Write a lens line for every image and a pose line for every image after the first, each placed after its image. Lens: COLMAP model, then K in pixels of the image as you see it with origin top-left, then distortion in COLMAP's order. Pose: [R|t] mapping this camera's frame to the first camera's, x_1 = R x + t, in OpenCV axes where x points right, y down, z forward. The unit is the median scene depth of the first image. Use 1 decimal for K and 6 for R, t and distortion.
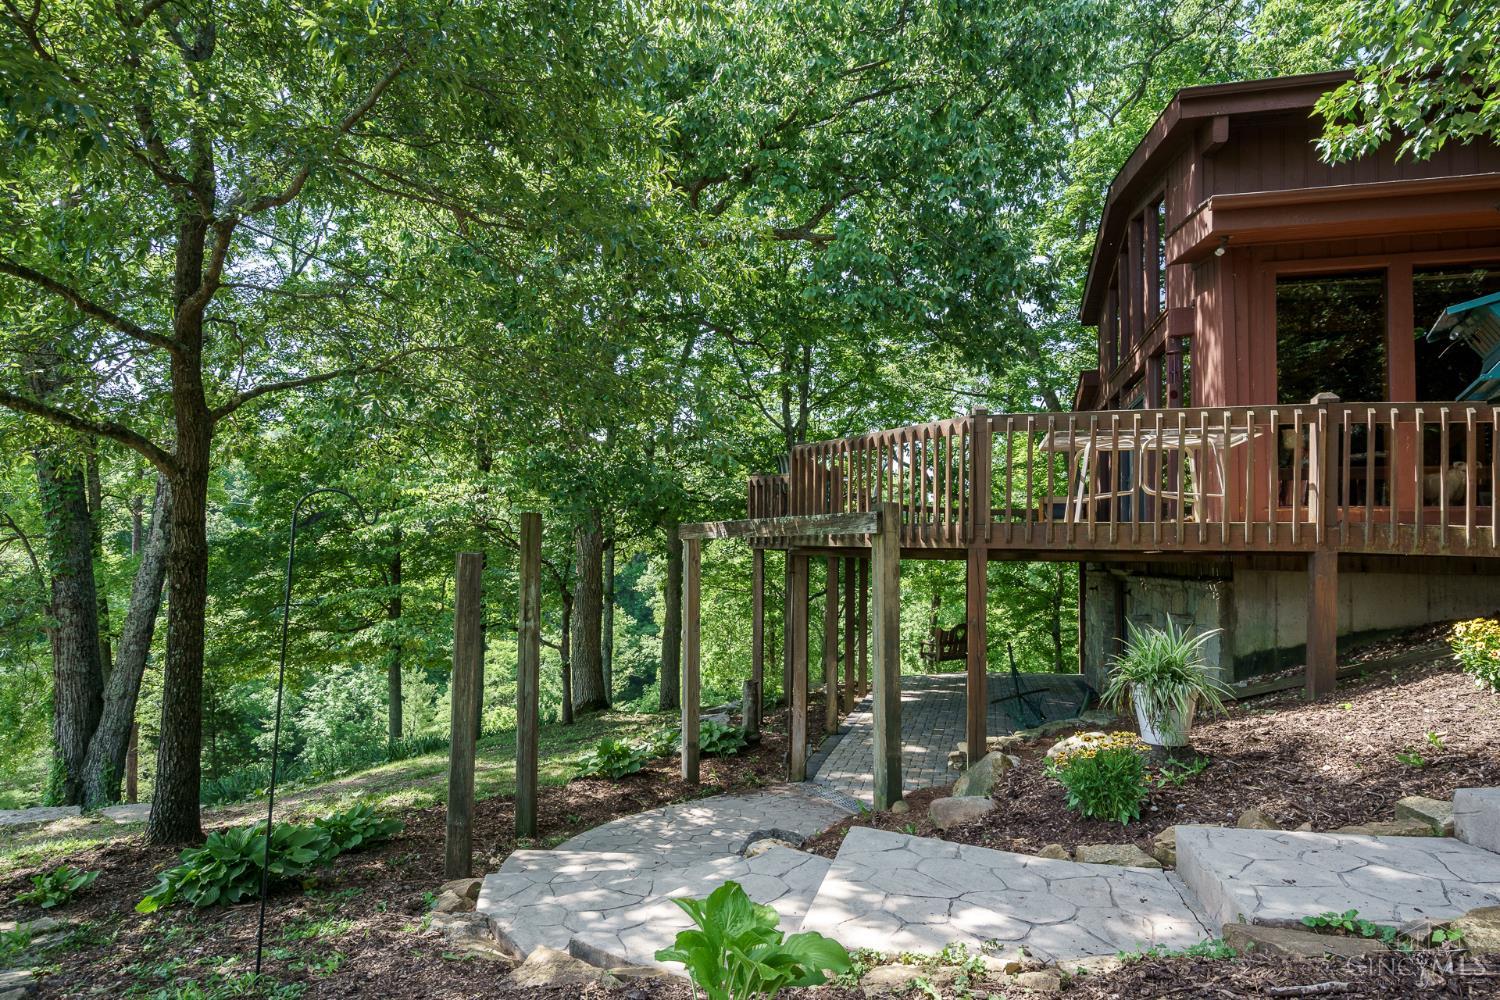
lens RADIAL K [[838.7, 0, 753.8], [0, 838.7, 505.2], [0, 0, 1]] dist [-0.003314, 0.000188]
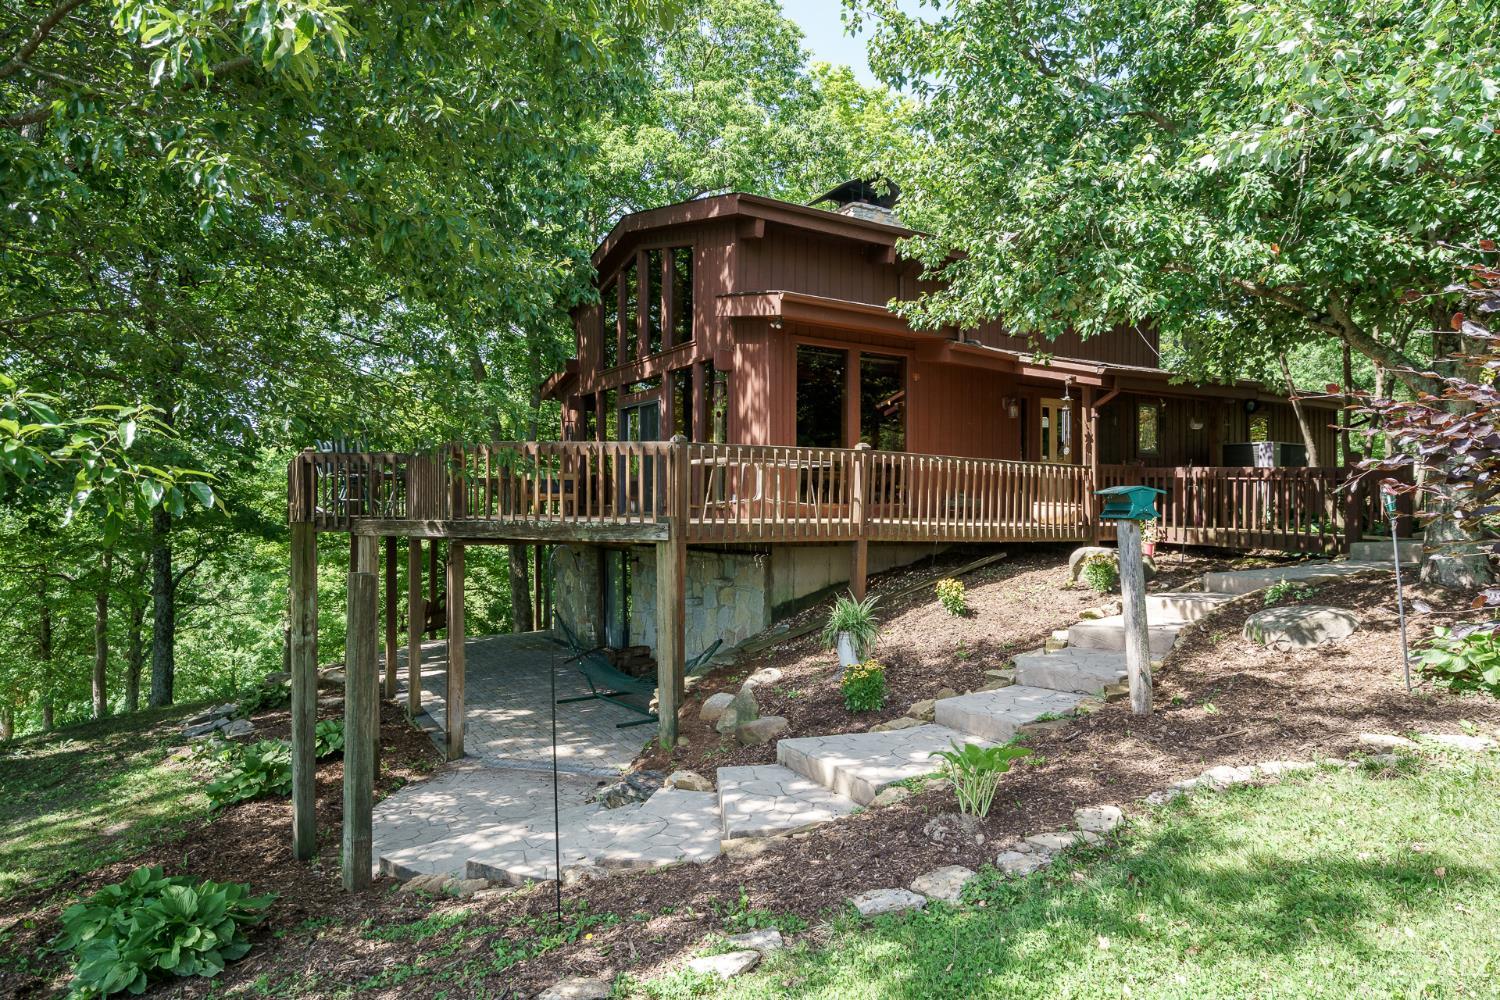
lens RADIAL K [[906.4, 0, 745.7], [0, 906.4, 504.4], [0, 0, 1]] dist [-0.001997, 0.000019]
pose [[0.714165, -0.012023, 0.699874, -0.556203], [-0.030525, 0.998366, 0.048299, -0.071828], [-0.699311, -0.055857, 0.712632, -0.078849]]
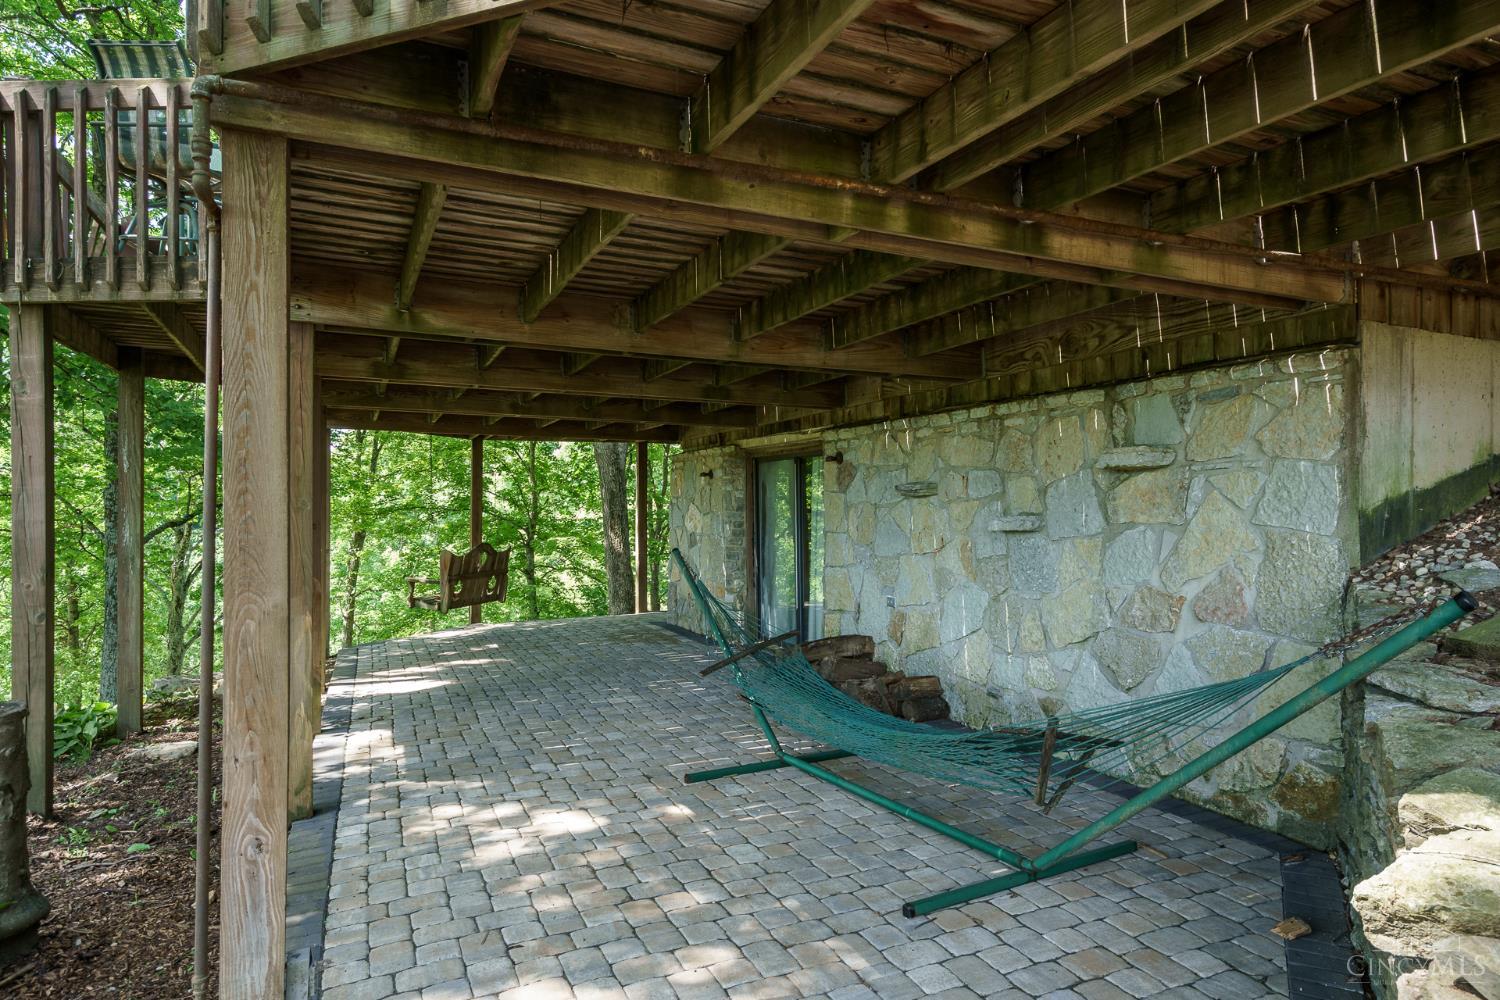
lens RADIAL K [[906.4, 0, 753.8], [0, 906.4, 506.1], [0, 0, 1]] dist [-0.001997, 0.000019]
pose [[0.784998, -0.010462, 0.619411, 0.012196], [-0.027640, 0.998270, 0.051890, 0.162974], [-0.618882, -0.057854, 0.783351, 0.817999]]
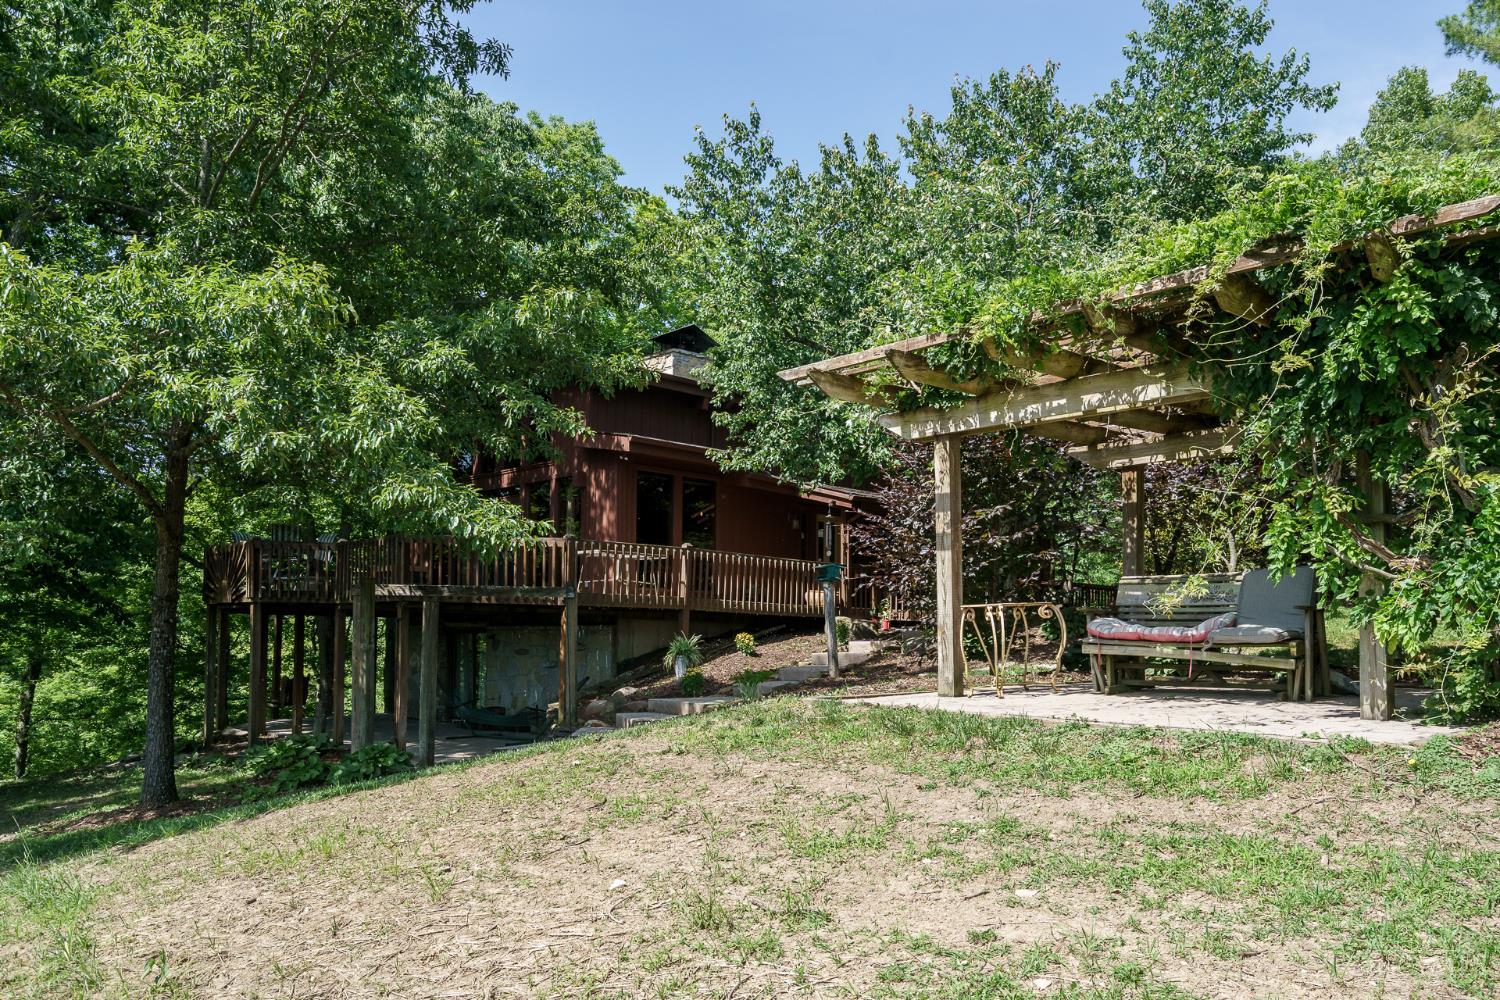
lens RADIAL K [[1133.8, 0, 749.6], [0, 1133.8, 501.2], [0, 0, 1]] dist [0.000722, 0.000025]
pose [[0.548218, 0.089488, 0.831534, -1.503109], [-0.049237, 0.995988, -0.074724, -0.014777], [-0.834885, 0.000023, 0.550424, -0.727354]]
